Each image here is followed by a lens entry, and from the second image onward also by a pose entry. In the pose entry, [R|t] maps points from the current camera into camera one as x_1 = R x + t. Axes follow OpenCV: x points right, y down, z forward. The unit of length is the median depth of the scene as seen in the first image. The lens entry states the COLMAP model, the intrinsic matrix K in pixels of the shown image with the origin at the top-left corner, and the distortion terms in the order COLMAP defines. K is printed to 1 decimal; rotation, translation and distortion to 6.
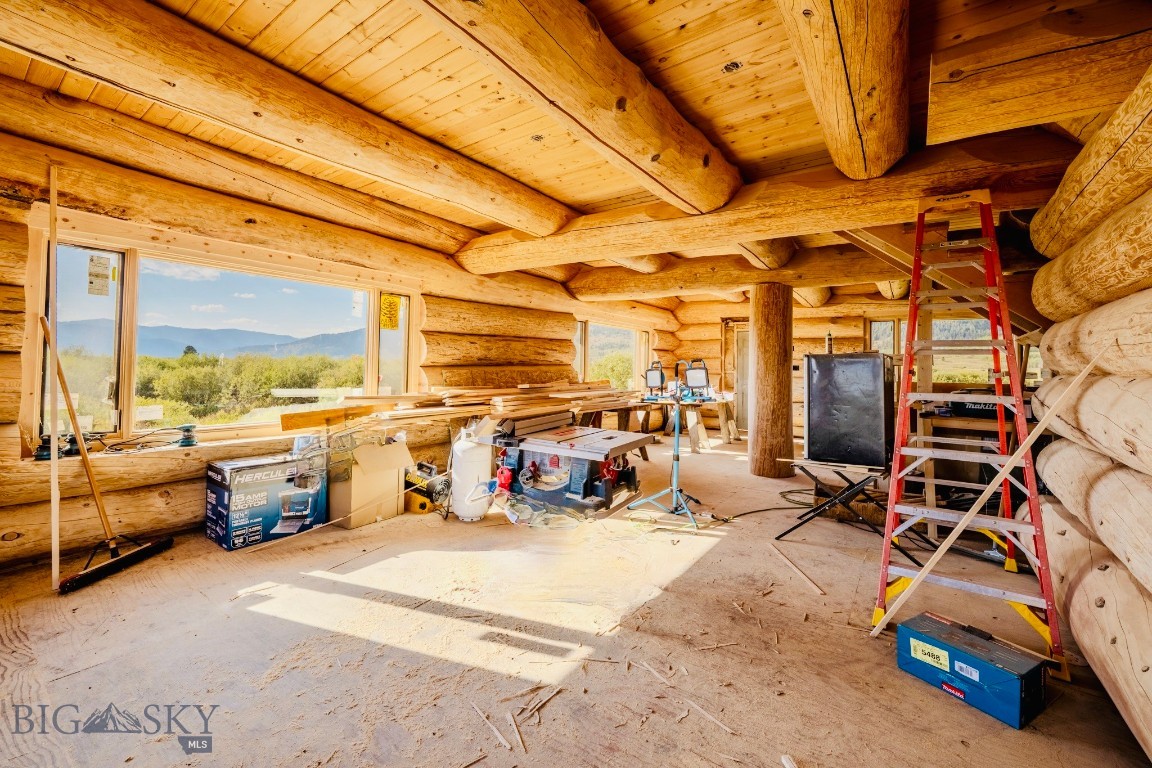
lens RADIAL K [[475.7, 0, 575.3], [0, 475.7, 355.9], [0, 0, 1]] dist [-0.000060, 0.000082]
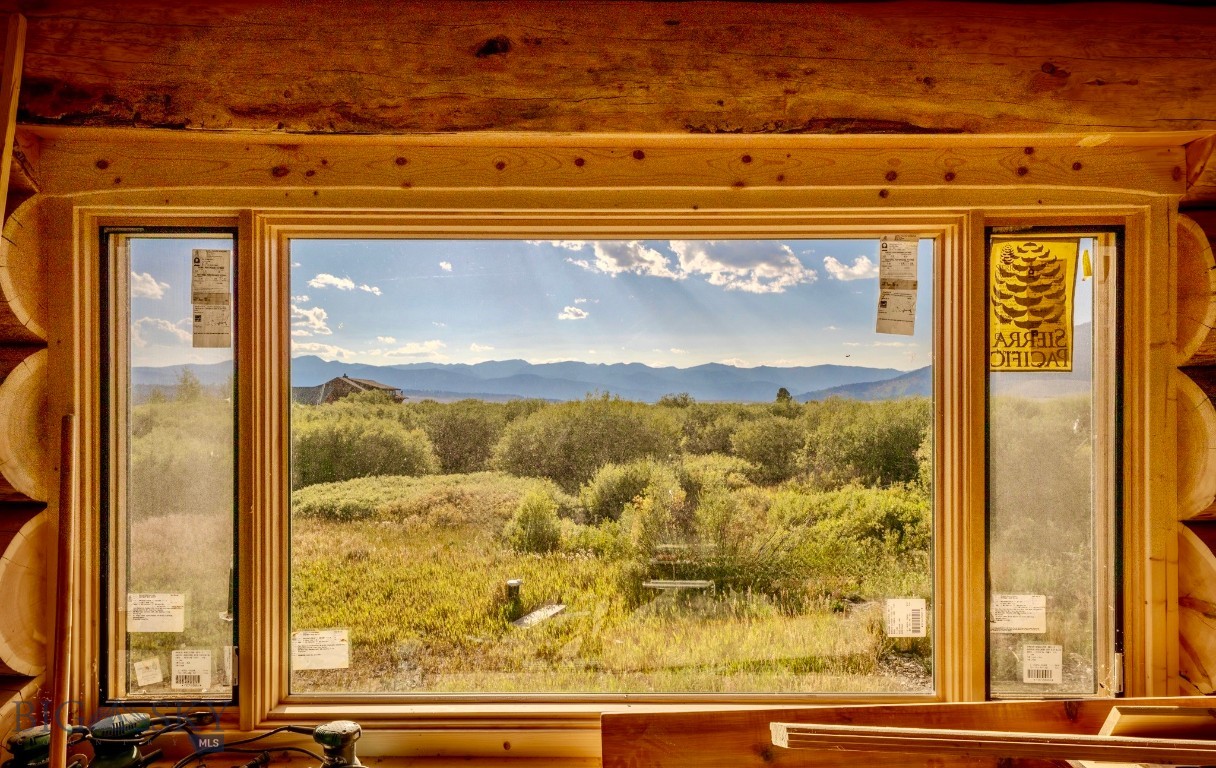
lens RADIAL K [[669.9, 0, 607.1], [0, 669.9, 402.3], [0, 0, 1]] dist [0.005703, 0.001110]
pose [[0.581931, -0.017300, -0.813054, -0.284433], [0.029276, 0.999571, -0.000314, -0.057725], [0.812711, -0.023620, 0.582188, 0.746323]]
